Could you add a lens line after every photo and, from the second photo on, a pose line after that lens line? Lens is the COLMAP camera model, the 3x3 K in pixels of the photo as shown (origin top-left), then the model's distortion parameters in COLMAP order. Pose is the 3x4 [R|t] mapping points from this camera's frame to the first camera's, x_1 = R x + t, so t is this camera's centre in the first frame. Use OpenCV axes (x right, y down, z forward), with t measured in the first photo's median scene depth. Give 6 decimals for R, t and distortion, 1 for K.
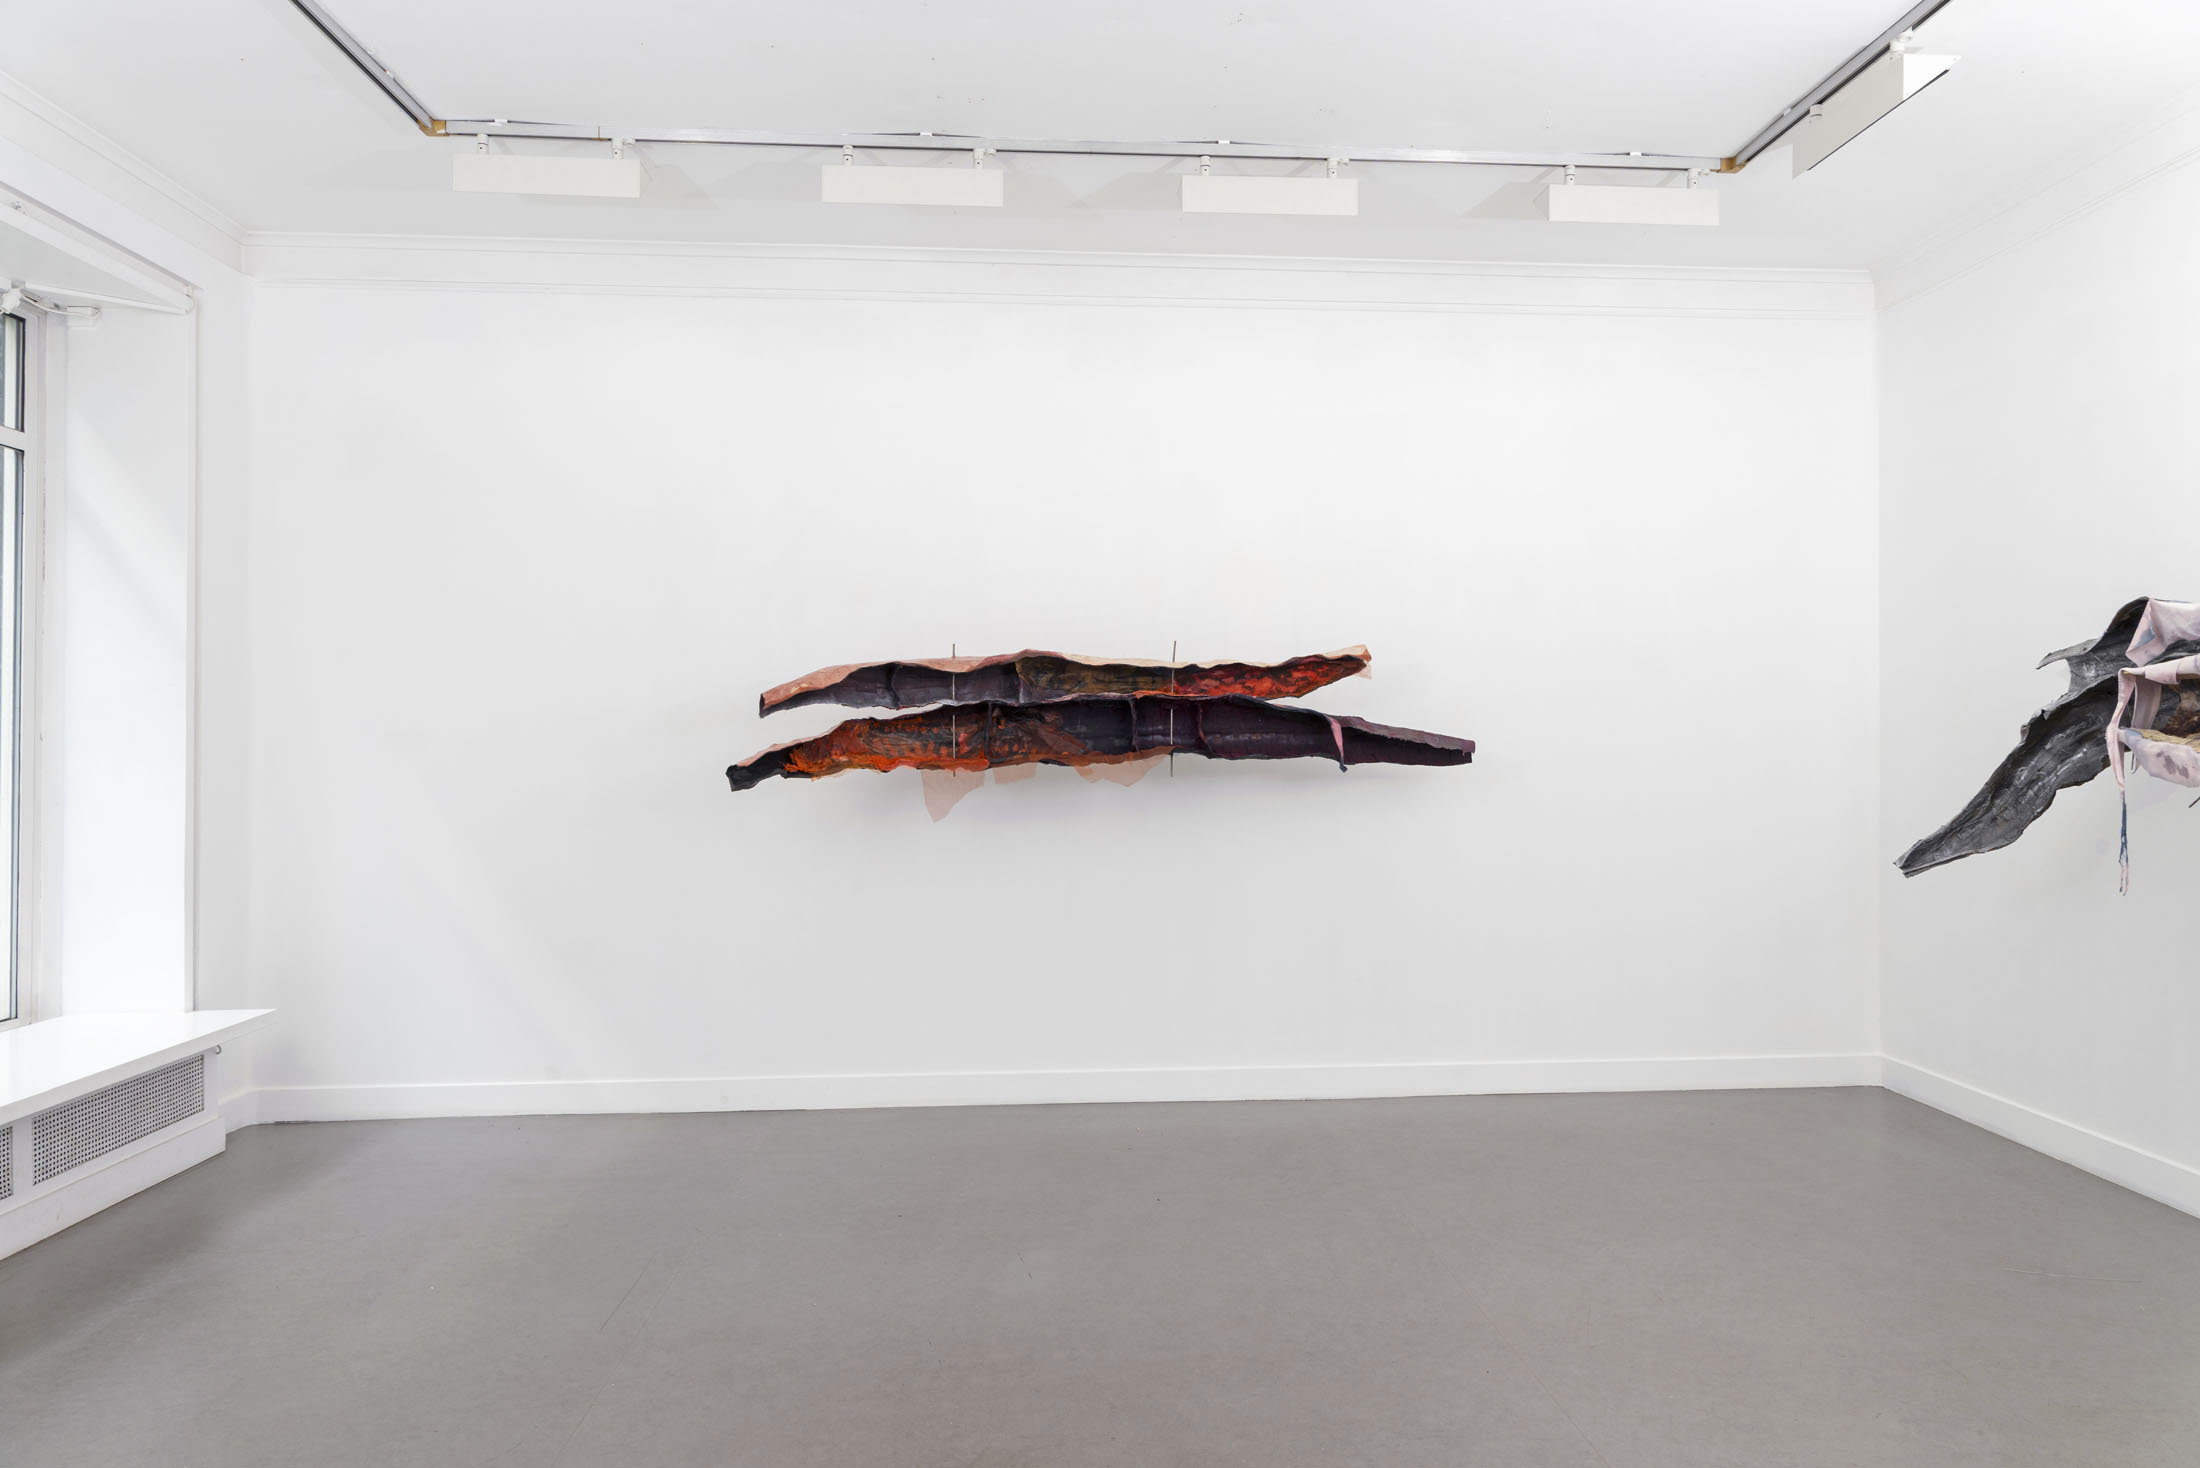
lens RADIAL K [[1447.9, 0, 1100.0], [0, 1447.9, 734.0], [0, 0, 1]] dist [0.000275, -0.000664]
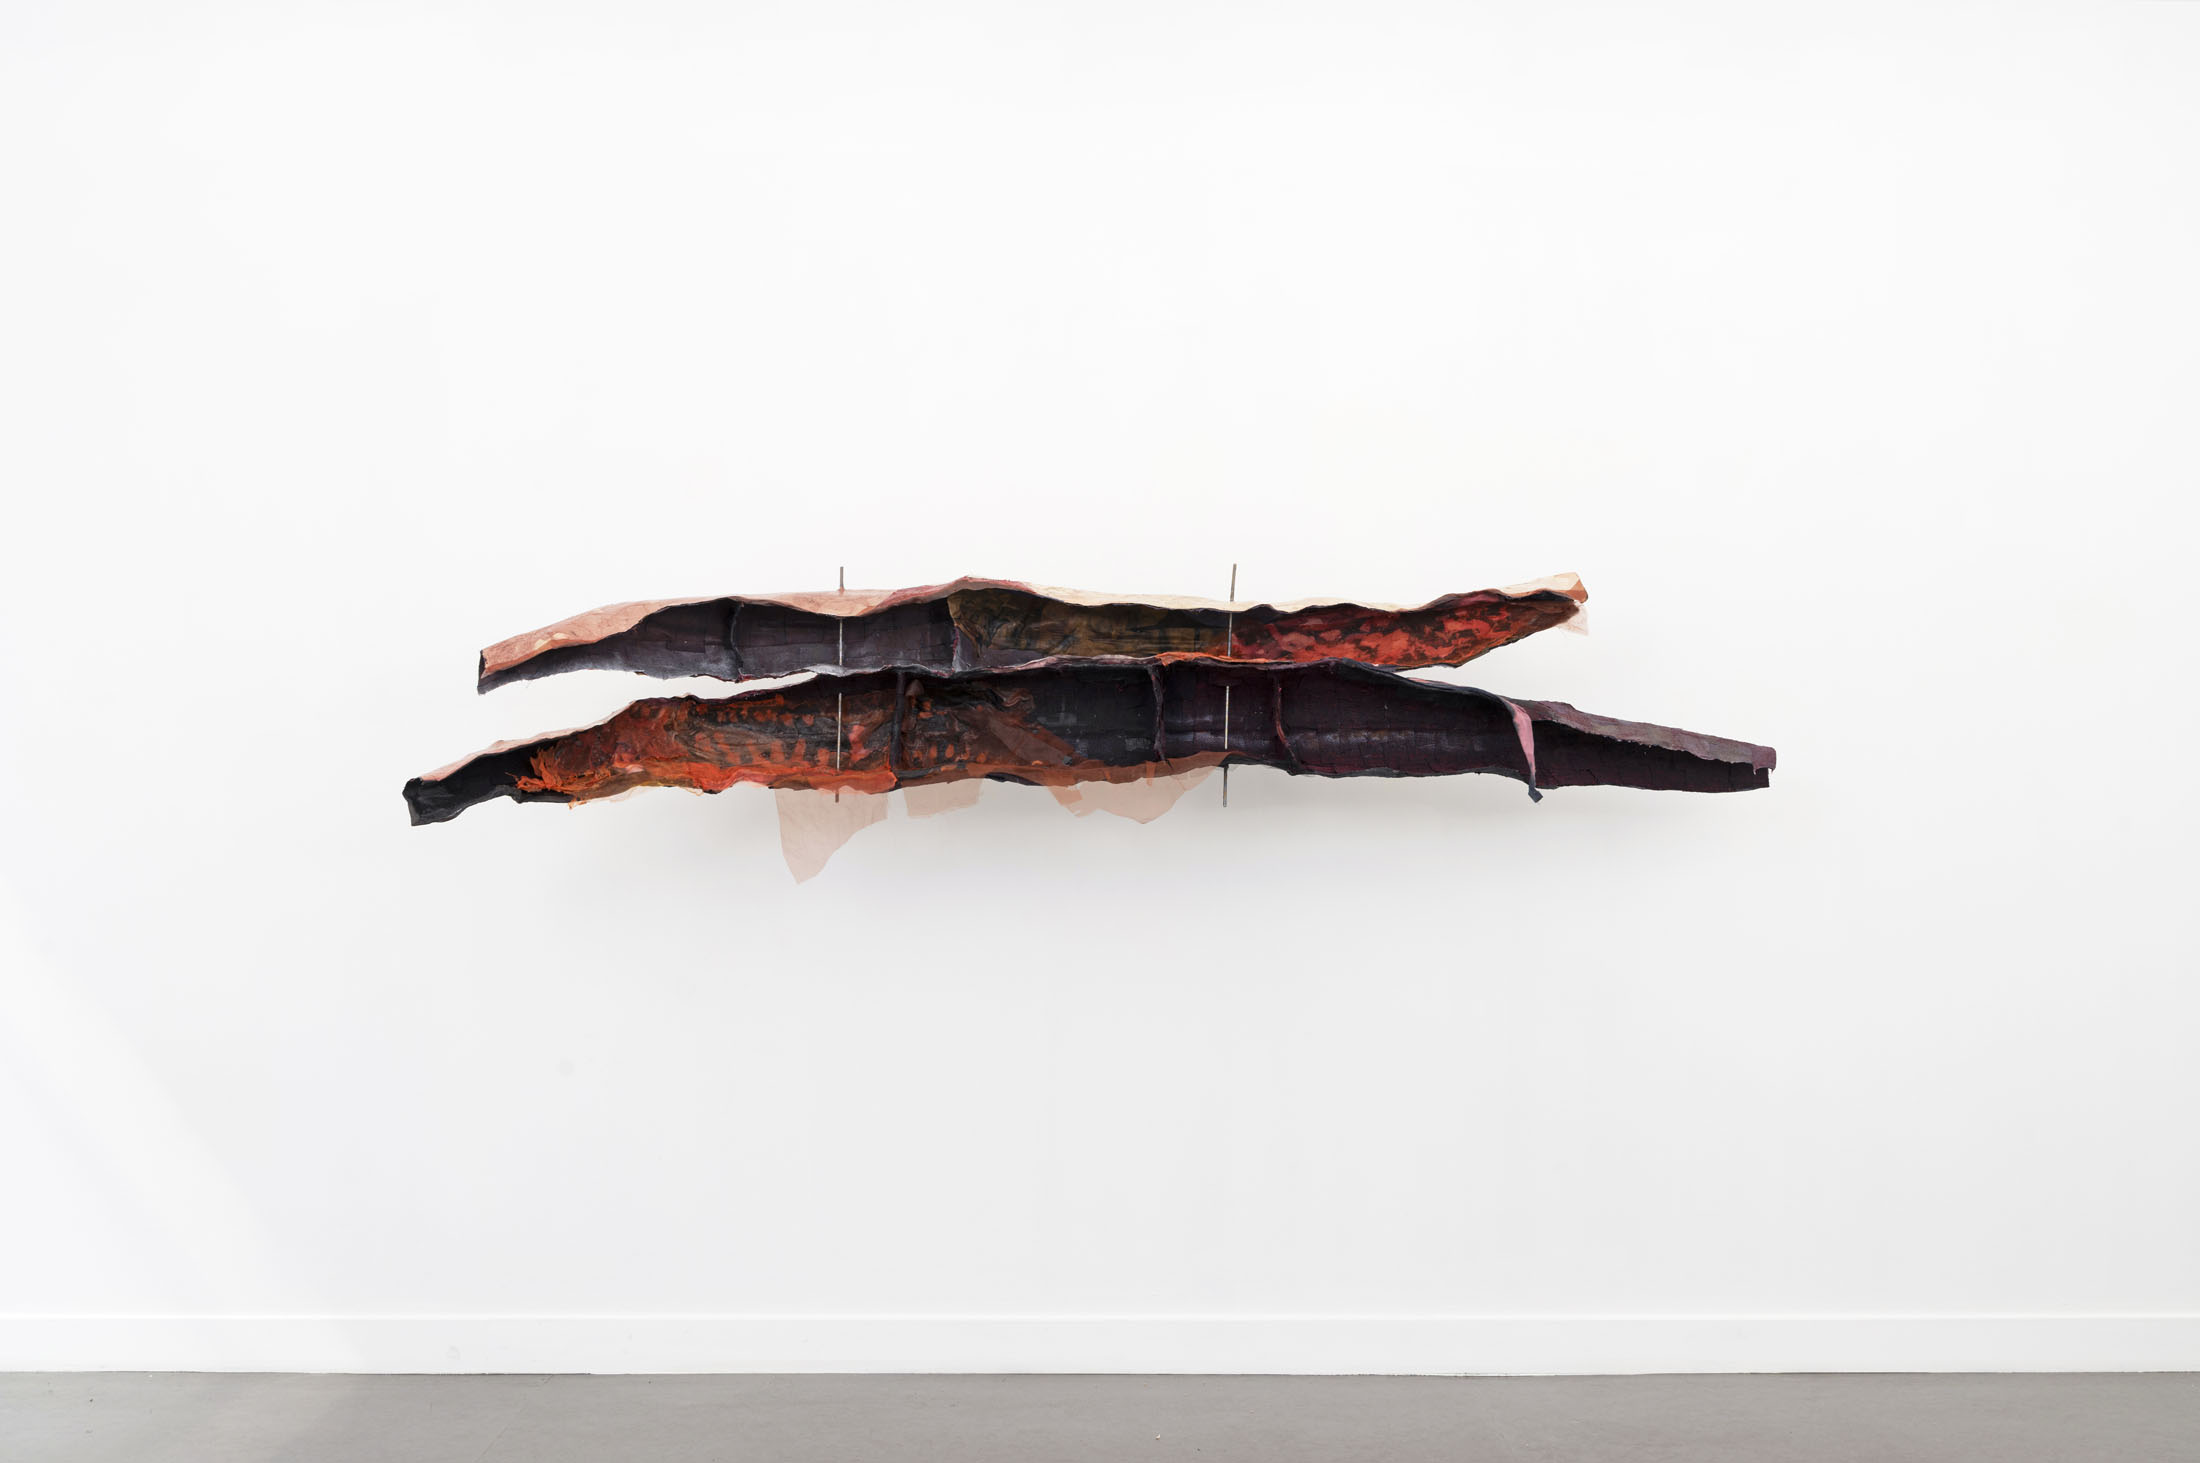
lens RADIAL K [[1953.2, 0, 1100.0], [0, 1953.2, 731.5], [0, 0, 1]] dist [-0.004951, 0.001225]
pose [[0.998324, 0.009586, -0.057067, 0.044214], [-0.009631, 0.999953, -0.000514, 0.001384], [0.057060, 0.001063, 0.998370, 0.245135]]
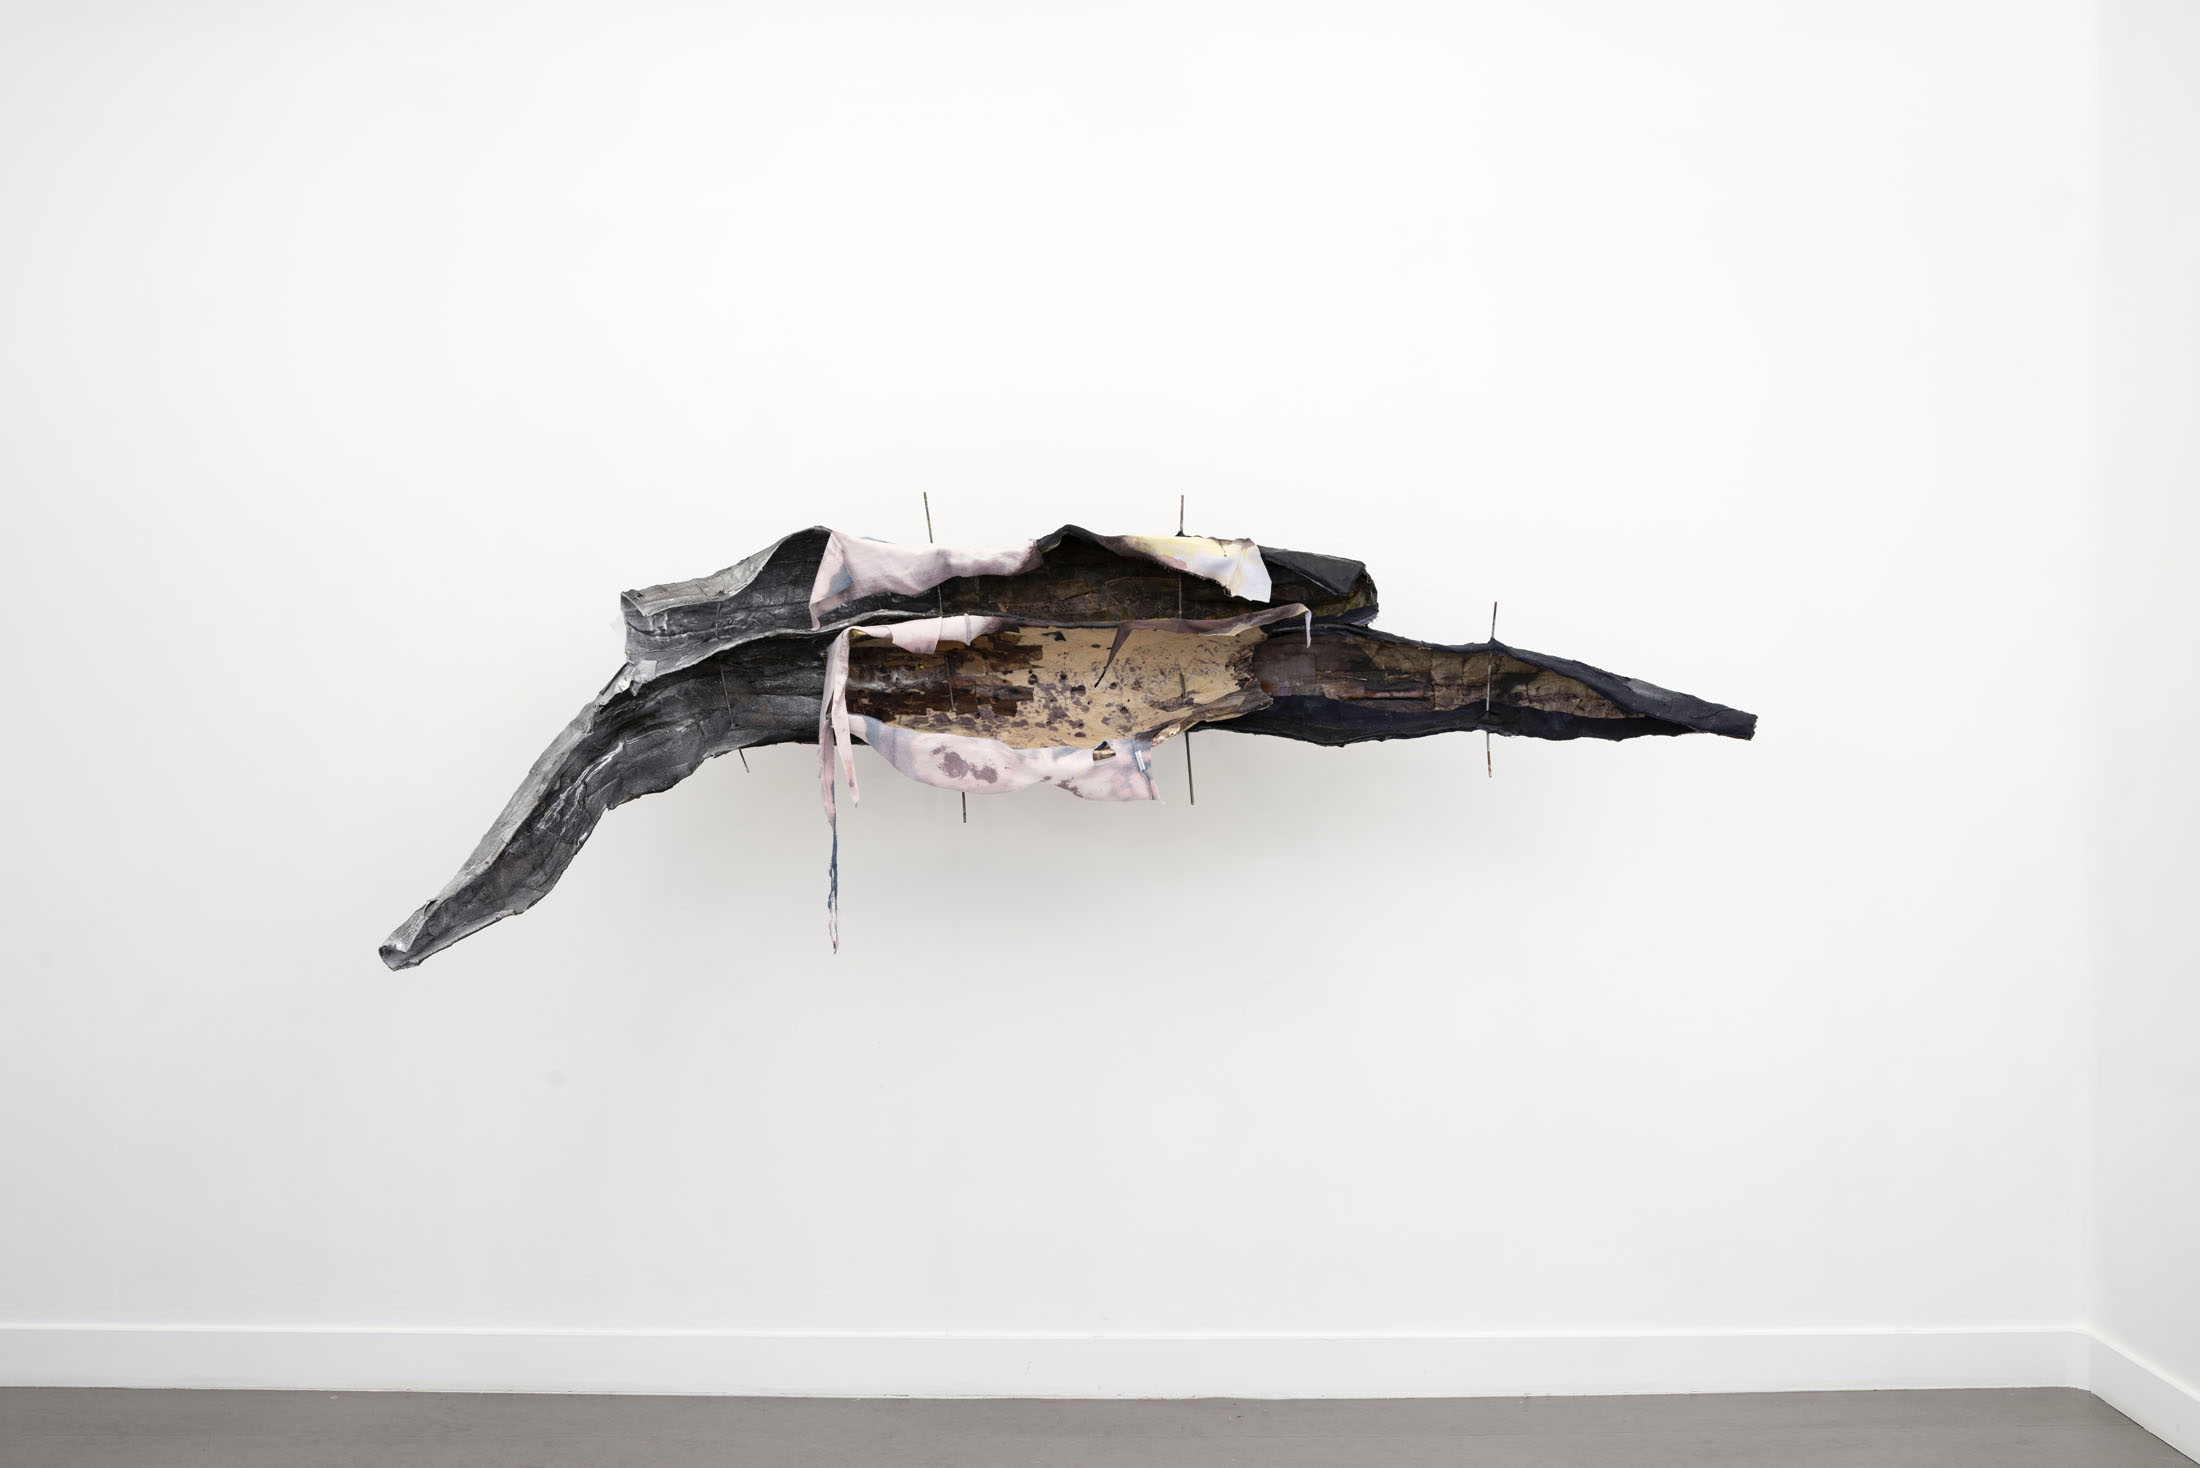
lens RADIAL K [[1953.2, 0, 1100.0], [0, 1953.2, 734.0], [0, 0, 1]] dist [-0.004951, 0.001225]
pose [[0.054298, 0.006115, 0.998506, -0.158472], [-0.012320, 0.999909, -0.005454, 0.006896], [-0.998449, -0.012006, 0.054369, 0.582293]]
